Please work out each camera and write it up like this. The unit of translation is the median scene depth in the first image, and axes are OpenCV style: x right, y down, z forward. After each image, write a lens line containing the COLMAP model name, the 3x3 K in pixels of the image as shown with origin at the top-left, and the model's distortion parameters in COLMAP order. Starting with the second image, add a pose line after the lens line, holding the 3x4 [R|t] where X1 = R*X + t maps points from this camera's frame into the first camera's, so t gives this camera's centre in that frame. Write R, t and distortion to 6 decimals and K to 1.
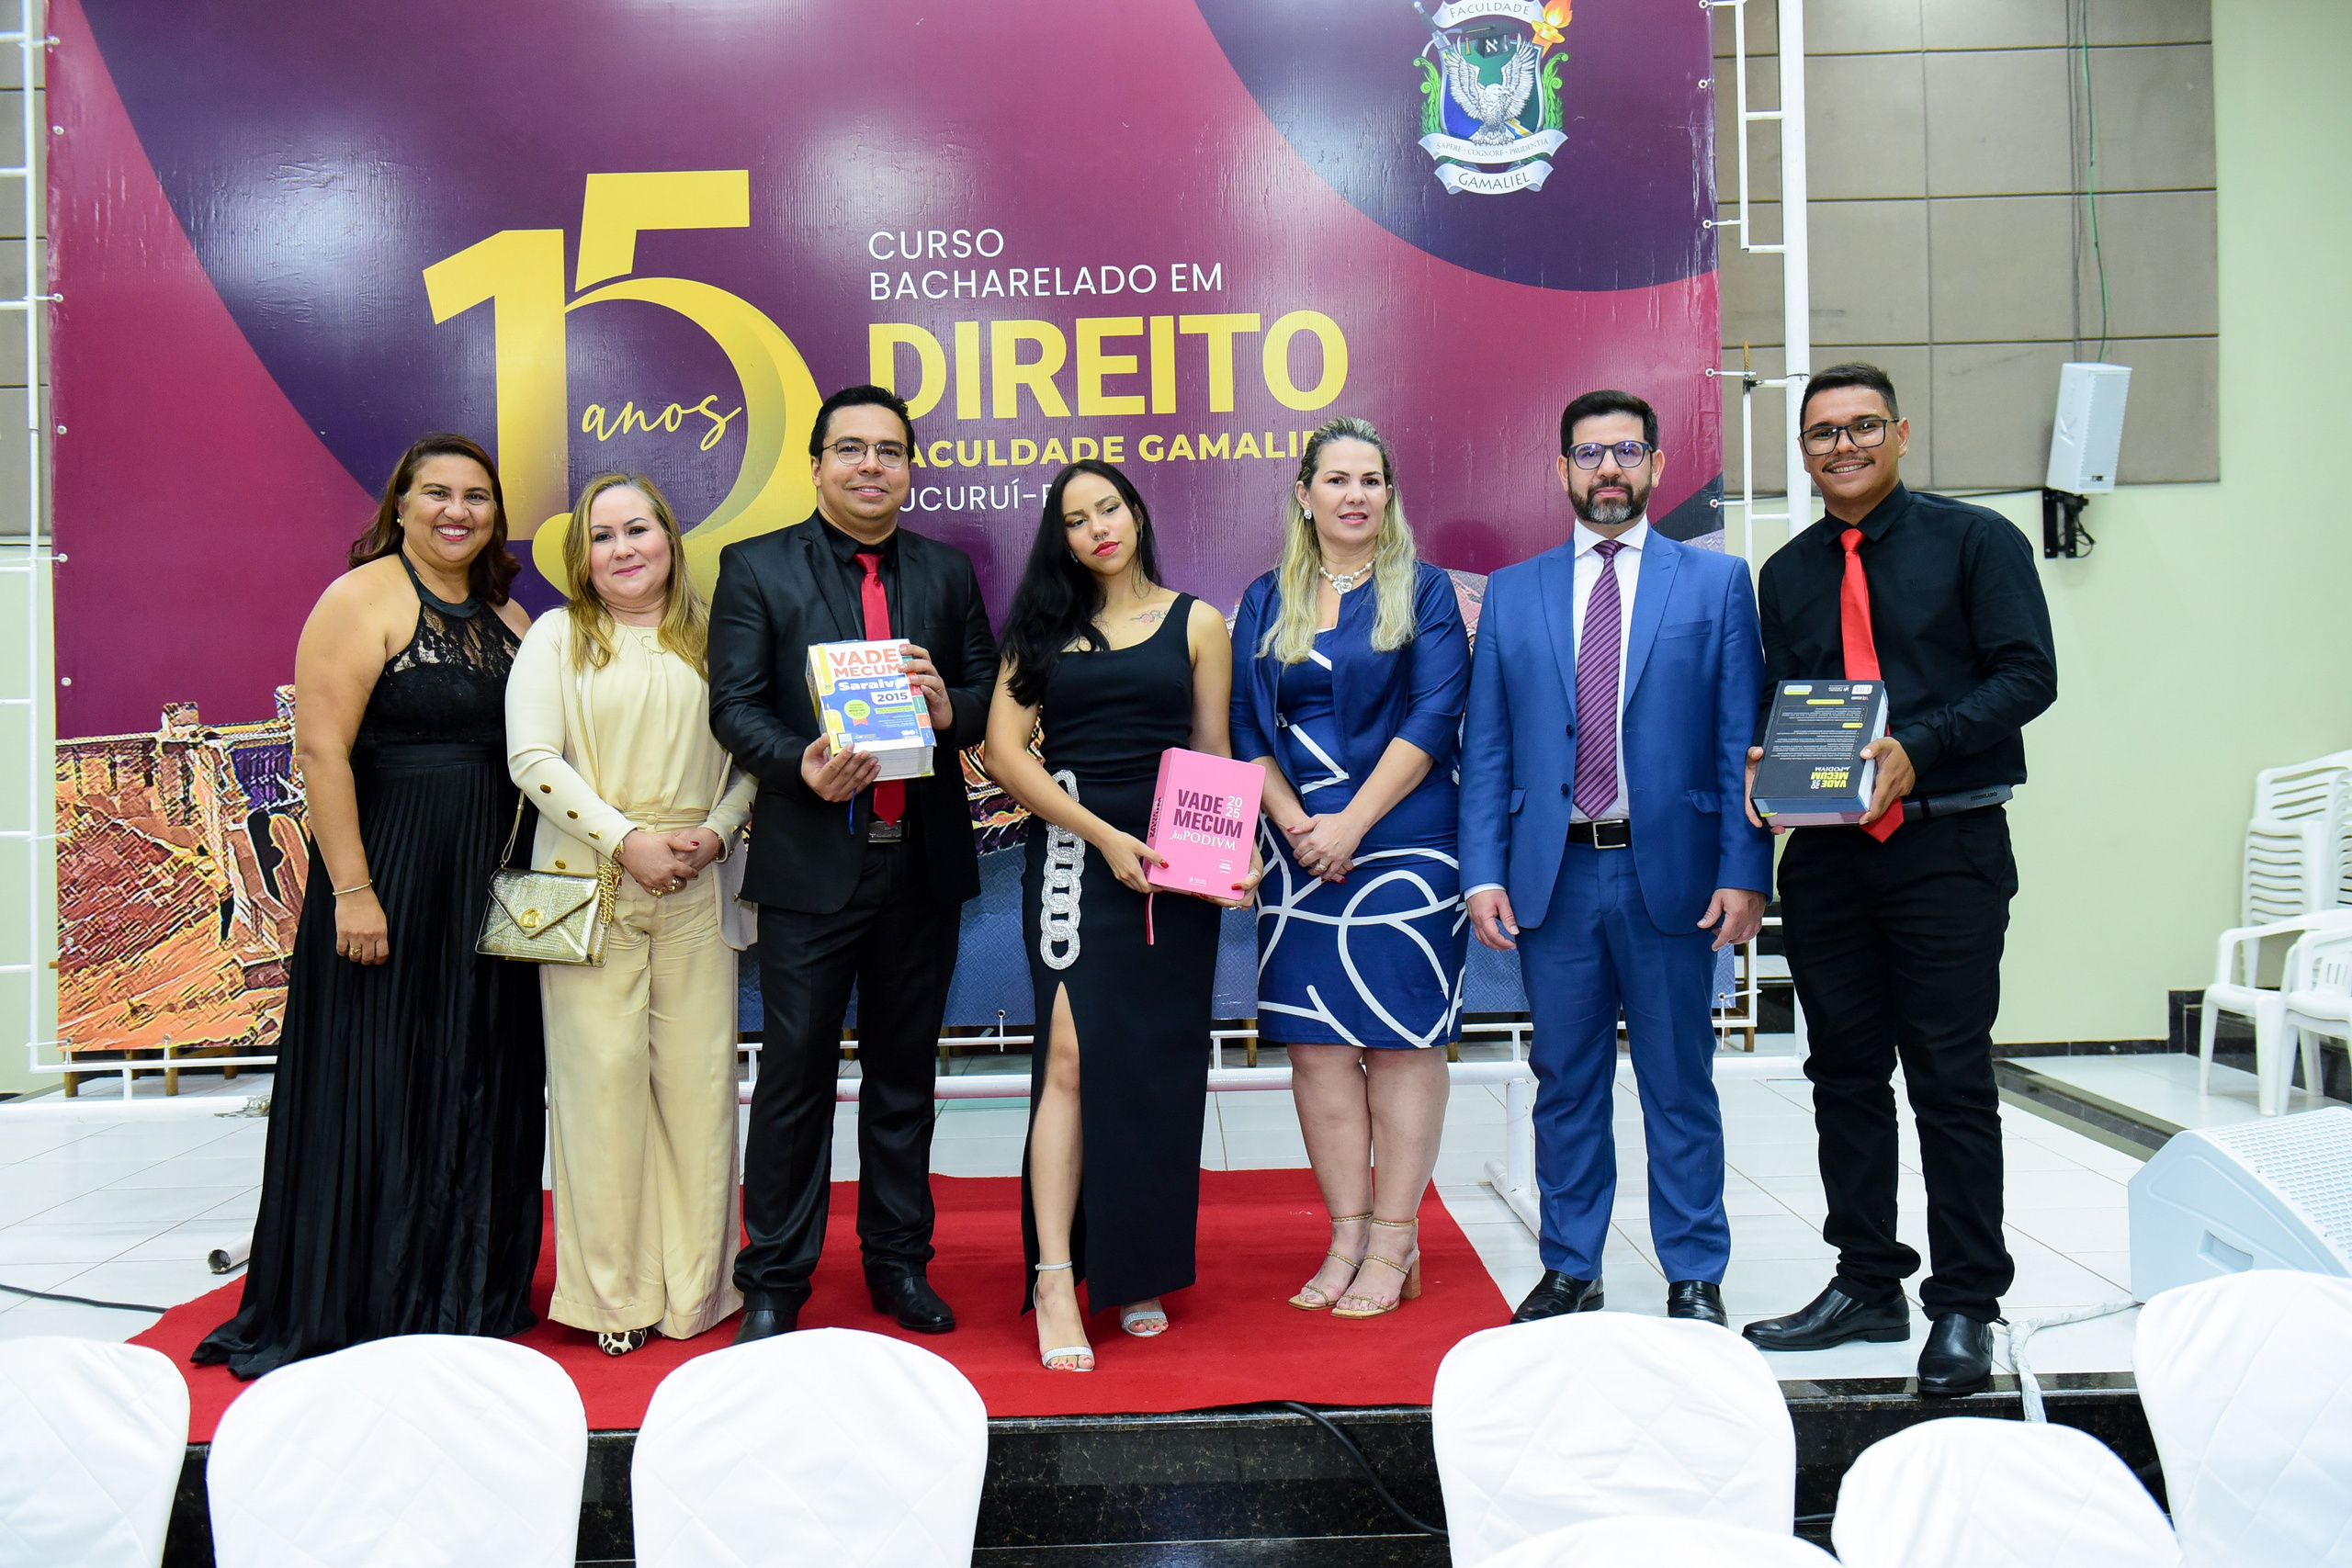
lens RADIAL K [[2323.8, 0, 1177.7], [0, 2323.8, 783.4], [0, 0, 1]] dist [0.007297, 0.000000]
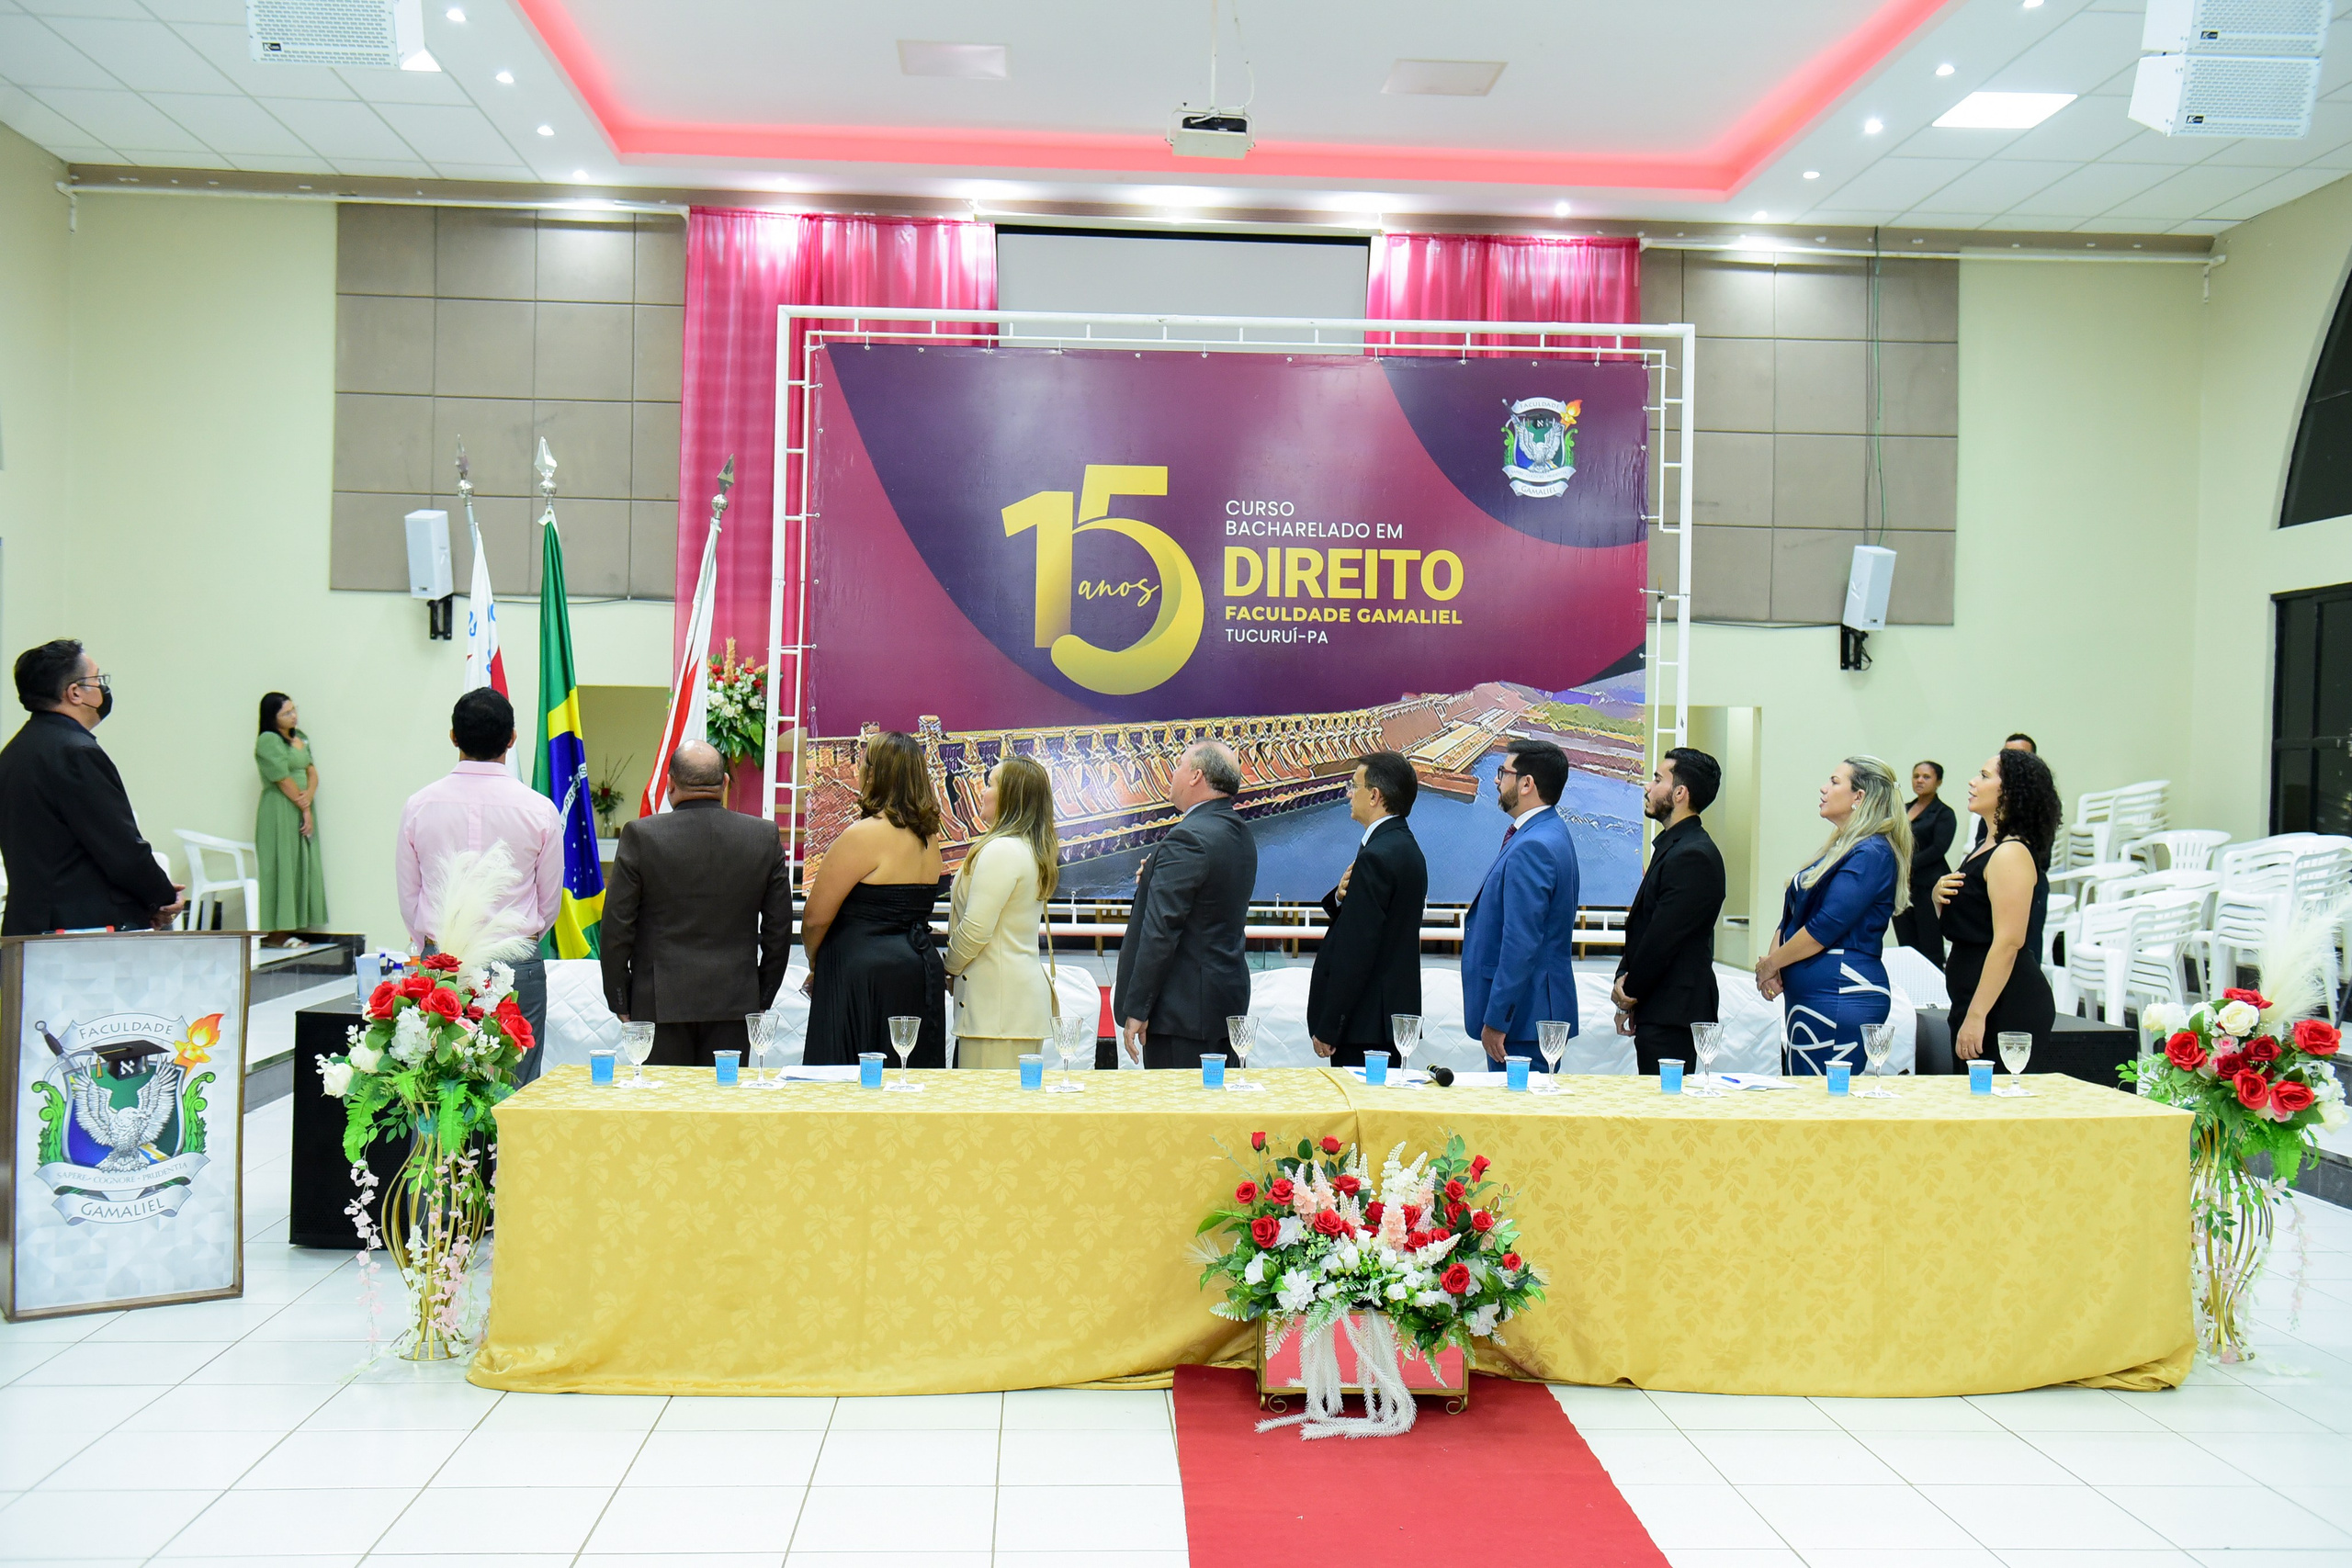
lens RADIAL K [[2353.2, 0, 1175.3], [0, 2353.2, 782.8], [0, 0, 1]] dist [-0.000171, 0.000000]
pose [[0.997902, 0.041152, 0.049978, -0.267557], [-0.040453, 0.999070, -0.014902, 0.036085], [-0.050545, 0.012849, 0.998639, -1.007125]]
